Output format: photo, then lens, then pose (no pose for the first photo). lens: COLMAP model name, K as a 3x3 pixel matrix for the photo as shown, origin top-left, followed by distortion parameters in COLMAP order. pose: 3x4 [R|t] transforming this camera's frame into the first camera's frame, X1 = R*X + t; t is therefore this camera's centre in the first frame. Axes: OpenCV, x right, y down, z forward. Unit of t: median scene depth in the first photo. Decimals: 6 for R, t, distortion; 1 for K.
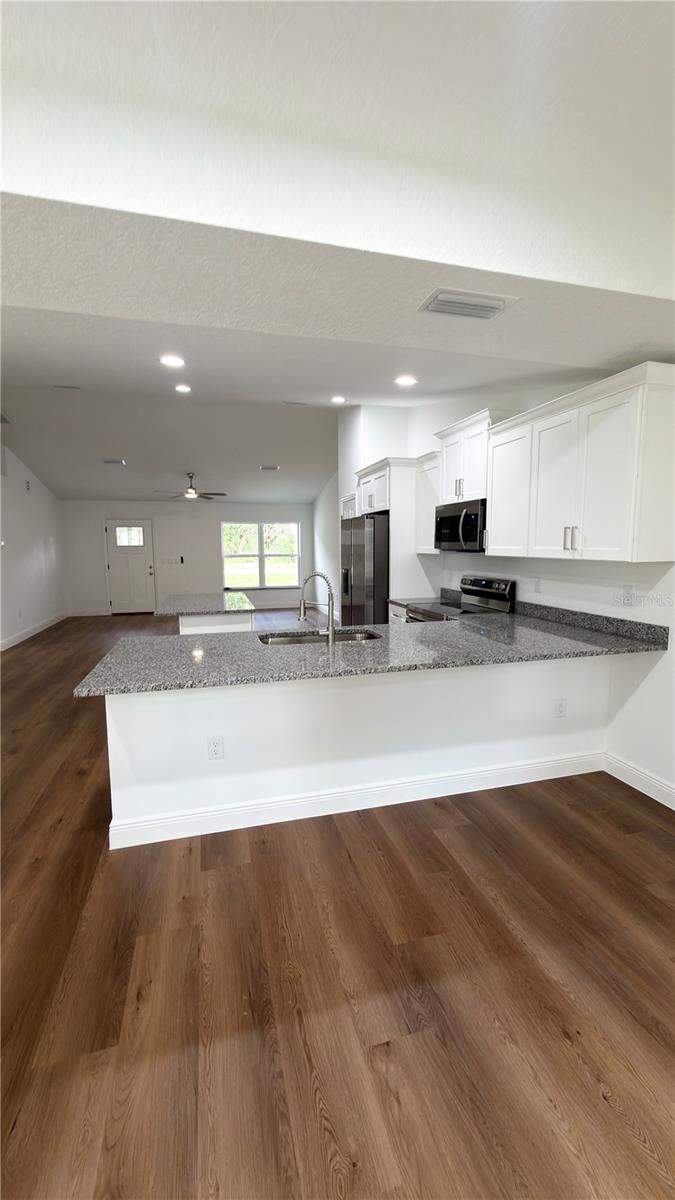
lens RADIAL K [[477.7, 0, 337.5], [0, 477.7, 600.0], [0, 0, 1]] dist [-0.001217, 0.000110]
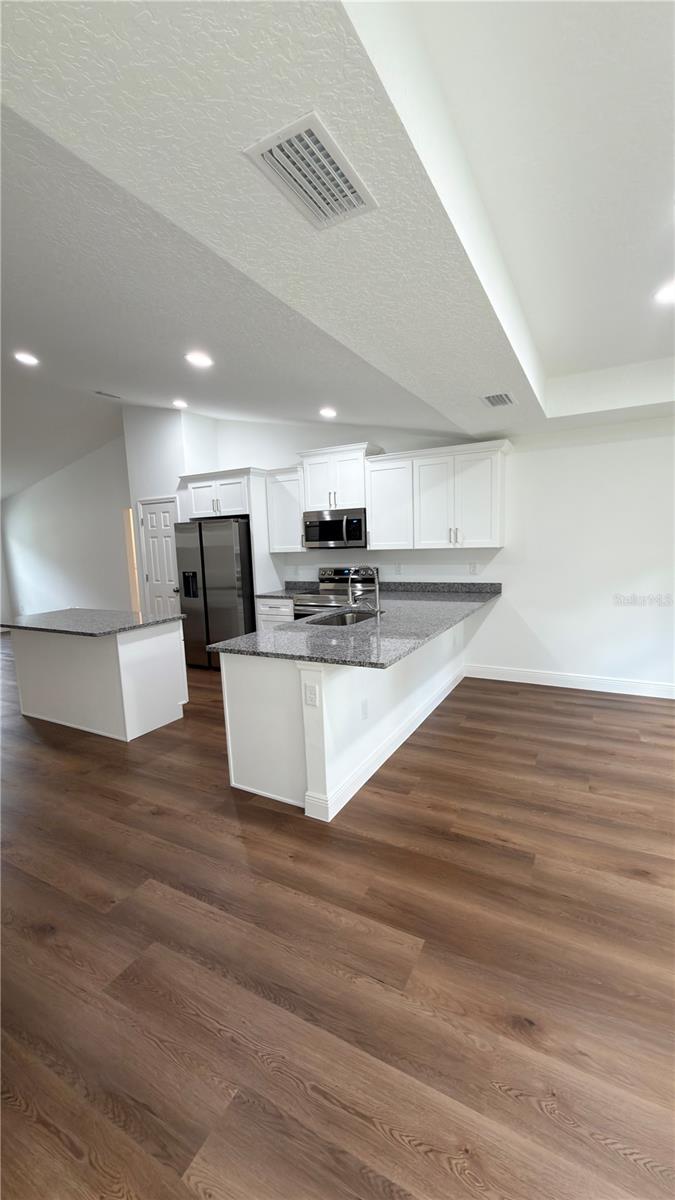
lens RADIAL K [[477.7, 0, 337.5], [0, 477.7, 600.0], [0, 0, 1]] dist [-0.001217, 0.000110]
pose [[0.695727, -0.106073, 0.710431, -0.756083], [0.113572, 0.992840, 0.037017, -0.012426], [-0.709271, 0.054931, 0.702793, 0.120230]]
